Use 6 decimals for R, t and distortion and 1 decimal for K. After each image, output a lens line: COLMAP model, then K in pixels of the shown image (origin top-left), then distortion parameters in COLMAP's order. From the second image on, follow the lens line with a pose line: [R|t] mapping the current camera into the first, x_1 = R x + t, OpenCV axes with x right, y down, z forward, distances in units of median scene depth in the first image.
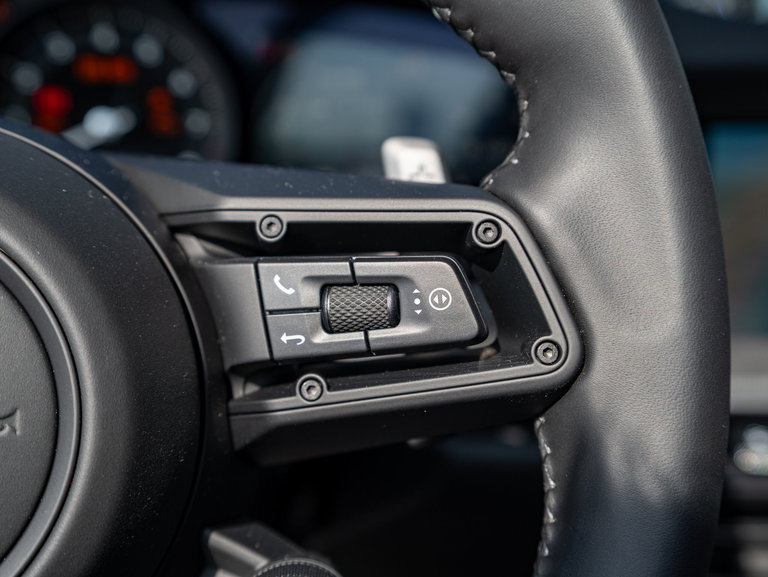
lens RADIAL K [[987.1, 0, 381.4], [0, 987.1, 262.4], [0, 0, 1]] dist [0.117096, 0.070177]
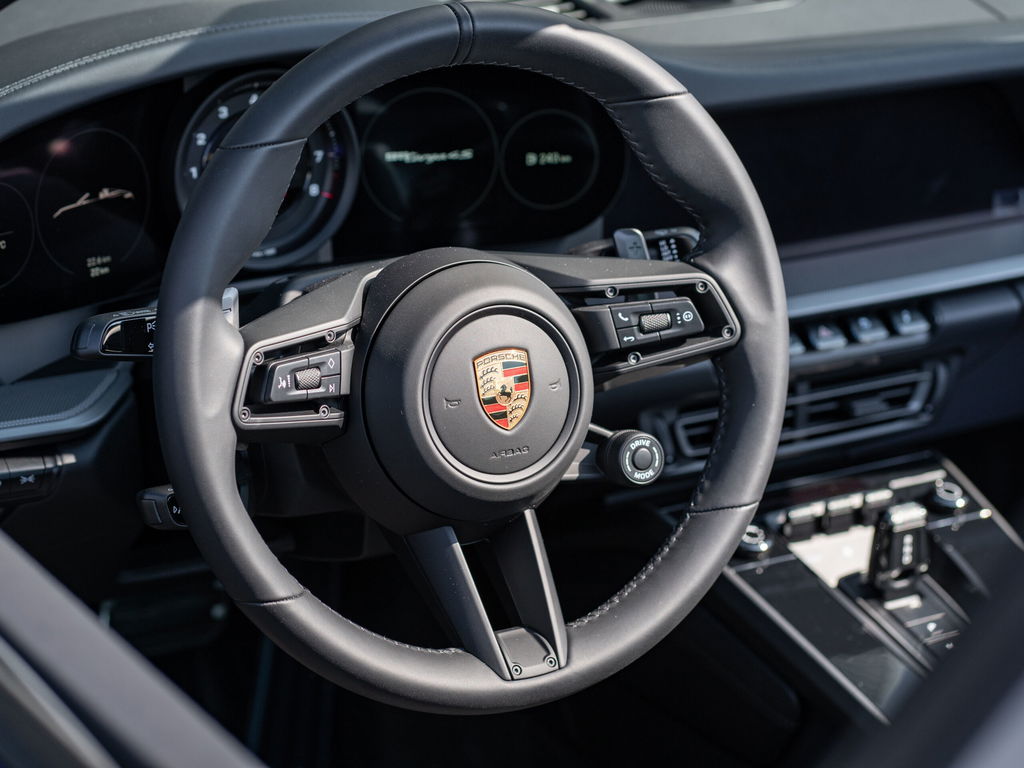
lens RADIAL K [[3064.0, 0, 512.0], [0, 3064.0, 384.0], [0, 0, 1]] dist [0.426354, 0.366589]
pose [[0.906583, -0.130920, 0.401208, -3.335482], [0.060146, 0.981043, 0.184222, -1.198928], [-0.417720, -0.142882, 0.897271, -5.558111]]
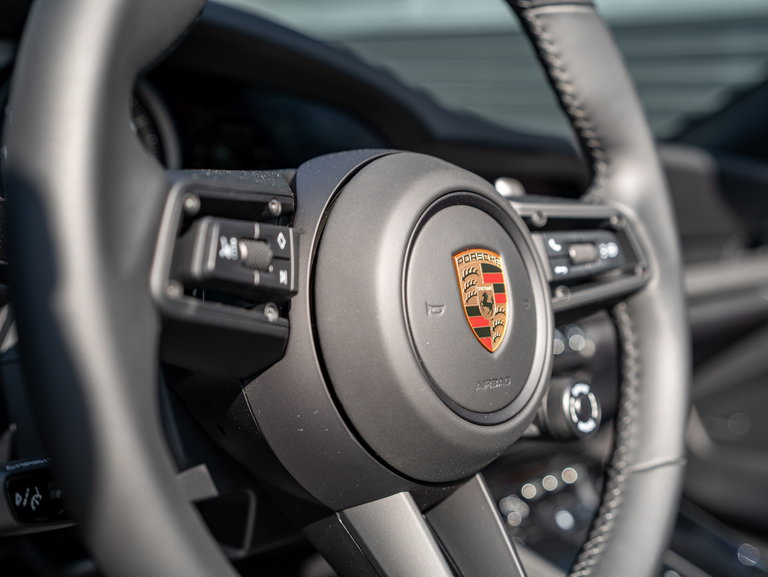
lens RADIAL K [[987.1, 0, 381.4], [0, 987.1, 262.4], [0, 0, 1]] dist [0.117096, 0.070177]
pose [[0.746175, -0.038159, 0.664656, -1.784446], [0.074981, 0.996821, -0.026949, 0.101931], [-0.661514, 0.069945, 0.746664, -0.317991]]
